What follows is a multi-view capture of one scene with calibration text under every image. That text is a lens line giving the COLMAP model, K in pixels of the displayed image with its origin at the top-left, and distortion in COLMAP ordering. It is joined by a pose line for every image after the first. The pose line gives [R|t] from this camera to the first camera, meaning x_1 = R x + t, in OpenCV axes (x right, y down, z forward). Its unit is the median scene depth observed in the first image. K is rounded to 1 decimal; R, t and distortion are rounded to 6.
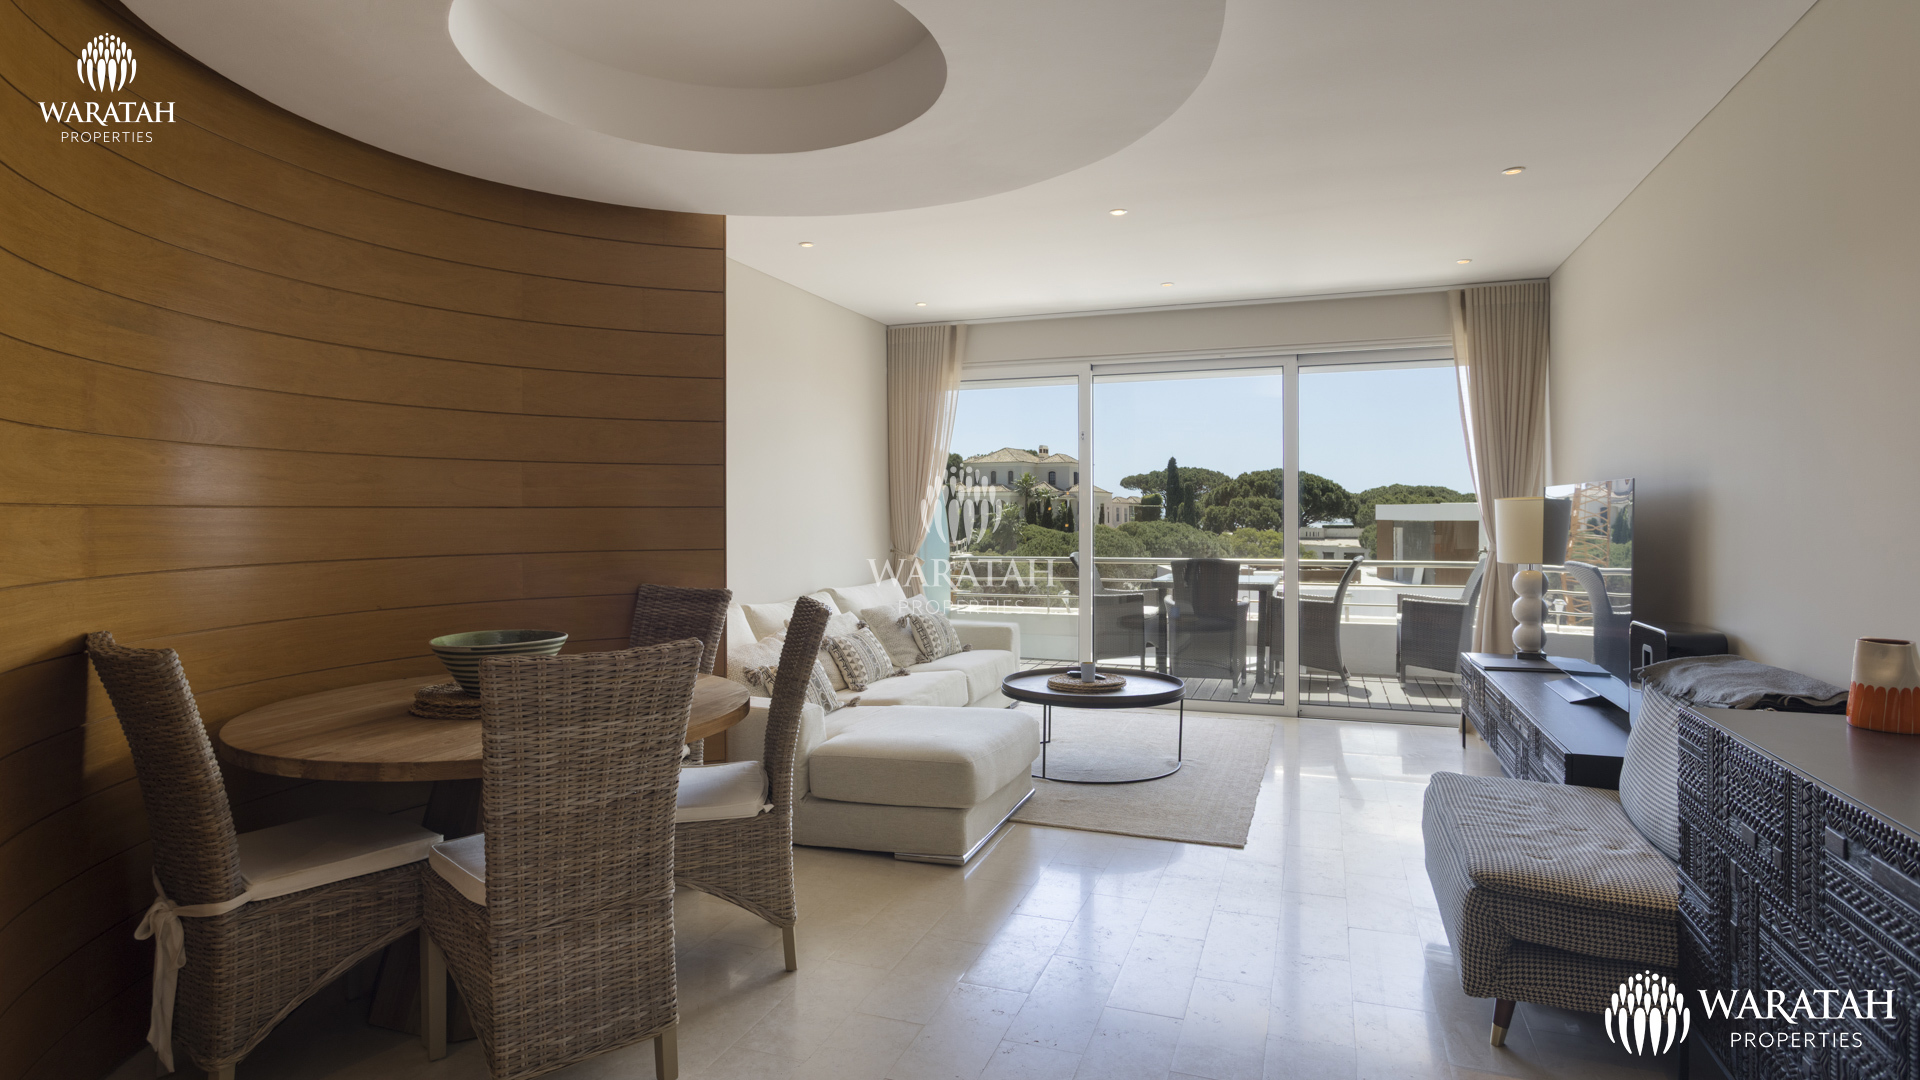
lens RADIAL K [[1008.0, 0, 945.9], [0, 1008.0, 530.5], [0, 0, 1]] dist [0.007329, 0.001007]
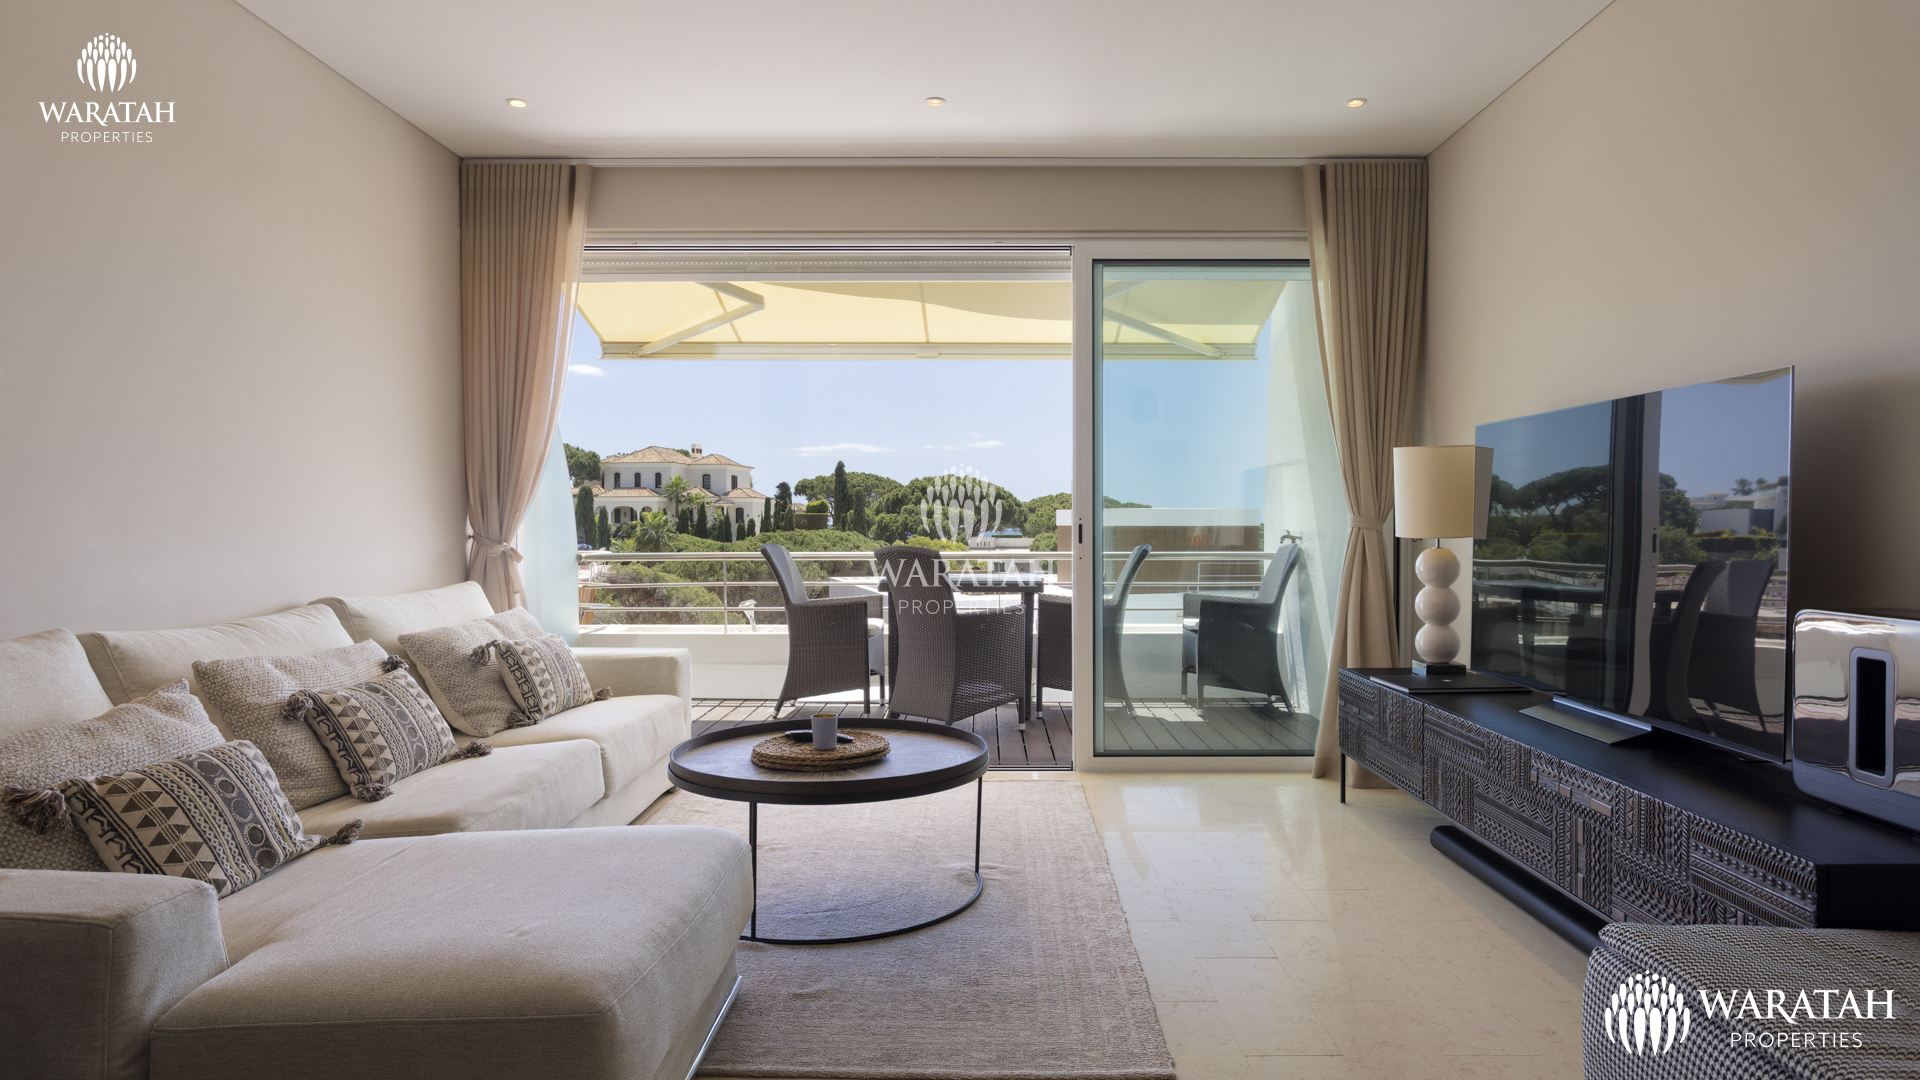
lens RADIAL K [[1098.1, 0, 973.2], [0, 1098.1, 573.2], [0, 0, 1]] dist [-0.023604, -0.001807]
pose [[0.941470, -0.012521, 0.336864, 0.010716], [0.002947, 0.999577, 0.028917, 0.027380], [-0.337083, -0.026231, 0.941109, 0.326679]]
